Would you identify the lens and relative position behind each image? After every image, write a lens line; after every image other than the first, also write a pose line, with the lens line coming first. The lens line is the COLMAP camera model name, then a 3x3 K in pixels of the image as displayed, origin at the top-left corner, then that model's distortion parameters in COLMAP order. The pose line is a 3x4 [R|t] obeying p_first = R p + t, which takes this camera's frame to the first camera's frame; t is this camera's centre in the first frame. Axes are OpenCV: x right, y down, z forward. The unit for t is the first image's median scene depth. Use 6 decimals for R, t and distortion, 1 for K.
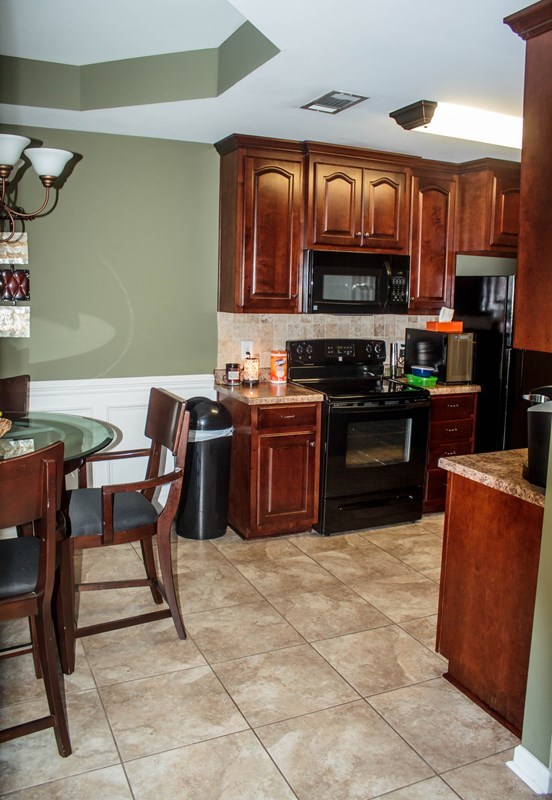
lens RADIAL K [[658.7, 0, 276.0], [0, 658.7, 400.0], [0, 0, 1]] dist [-0.181545, 0.152410]
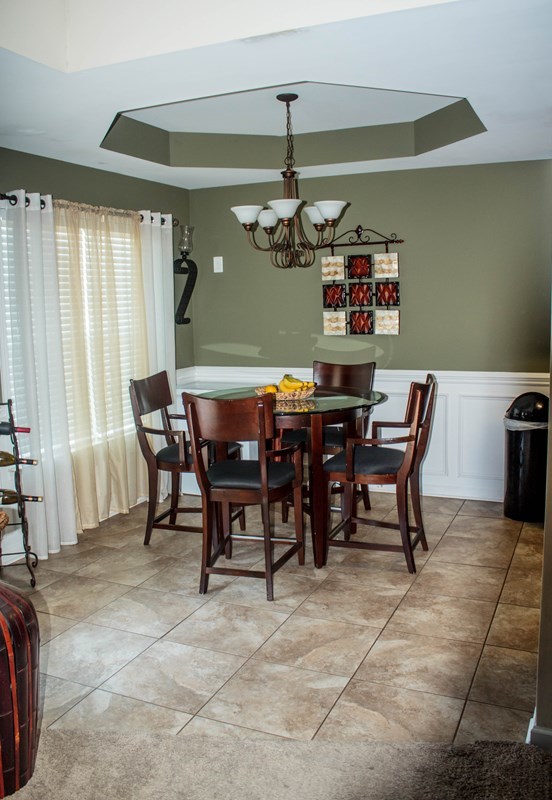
lens RADIAL K [[658.7, 0, 276.0], [0, 658.7, 400.0], [0, 0, 1]] dist [-0.181545, 0.152410]
pose [[0.668864, 0.074438, -0.739649, 0.653968], [-0.083393, 0.996207, 0.024845, 0.029188], [0.738692, 0.045064, 0.672535, -0.065971]]
